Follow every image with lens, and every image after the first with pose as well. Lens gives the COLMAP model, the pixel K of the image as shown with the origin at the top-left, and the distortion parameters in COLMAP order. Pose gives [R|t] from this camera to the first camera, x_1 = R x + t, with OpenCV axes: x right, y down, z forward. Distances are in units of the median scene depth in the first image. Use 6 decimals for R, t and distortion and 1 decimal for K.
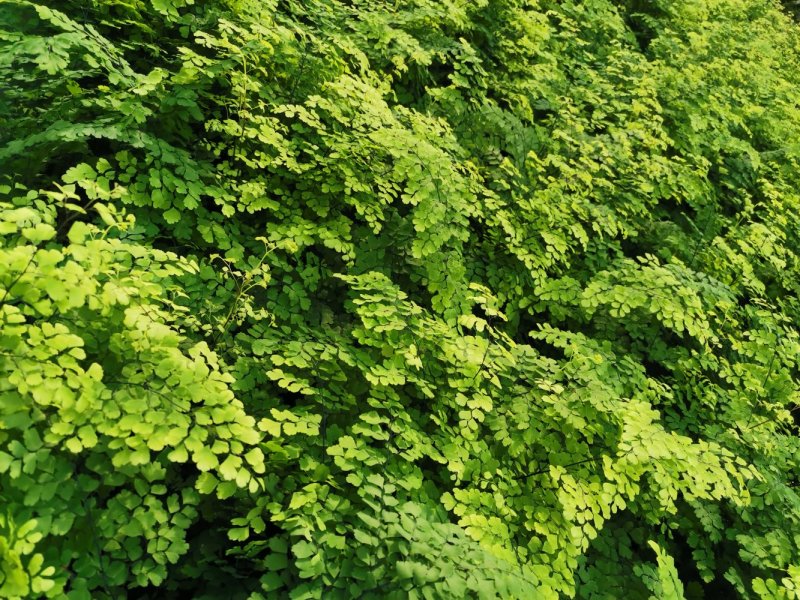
lens RADIAL K [[606.5, 0, 400.0], [0, 606.5, 300.0], [0, 0, 1]] dist [0.092667, -0.119659]
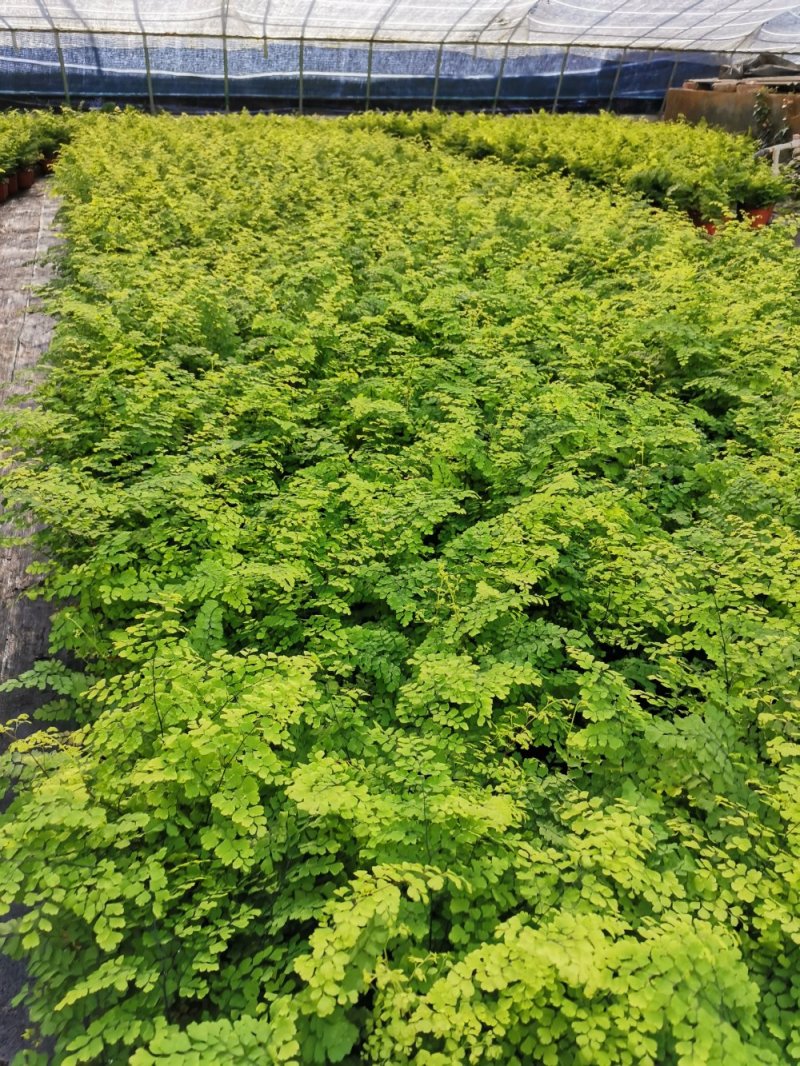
lens RADIAL K [[808.2, 0, 398.3], [0, 808.2, 526.8], [0, 0, 1]] dist [0.092667, -0.119659]
pose [[0.893281, -0.448879, -0.023598, 0.010695], [0.424961, 0.860460, -0.281100, -0.505901], [0.146485, 0.241073, 0.959388, -0.063364]]
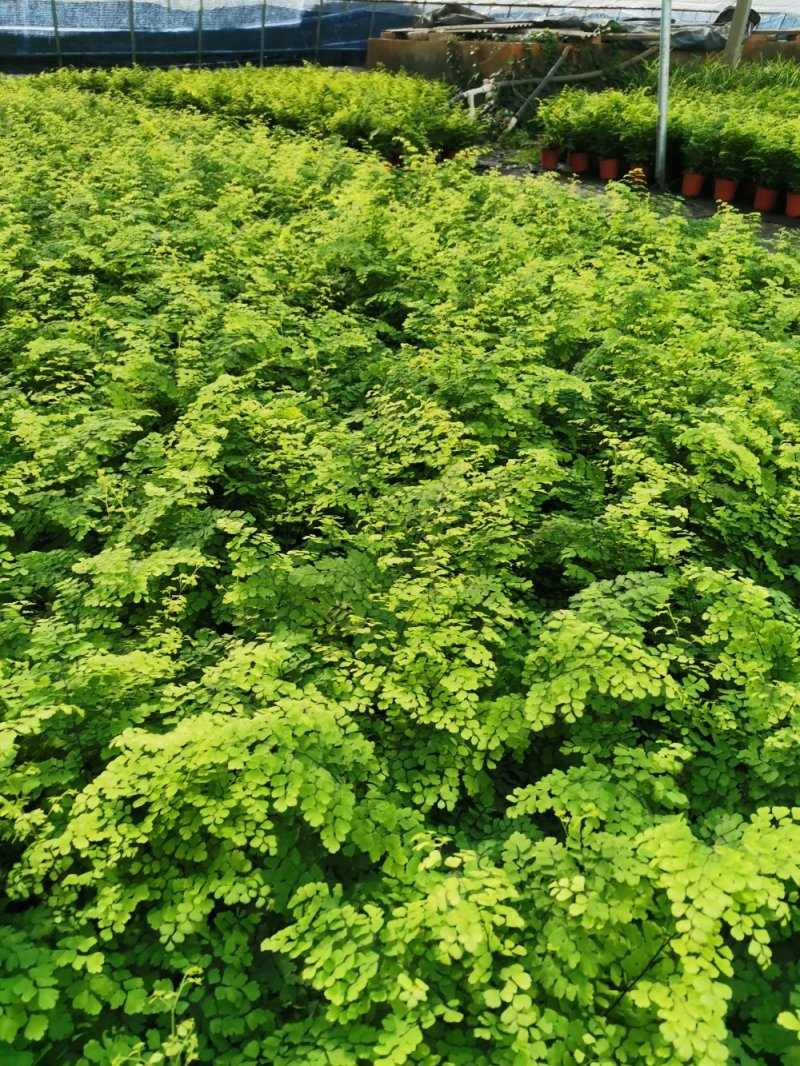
lens RADIAL K [[808.2, 0, 398.3], [0, 808.2, 526.8], [0, 0, 1]] dist [0.092667, -0.119659]
pose [[0.791991, -0.586534, 0.169495, 0.146009], [0.607314, 0.785317, -0.120191, -0.206210], [-0.062611, 0.198127, 0.978175, -0.108779]]
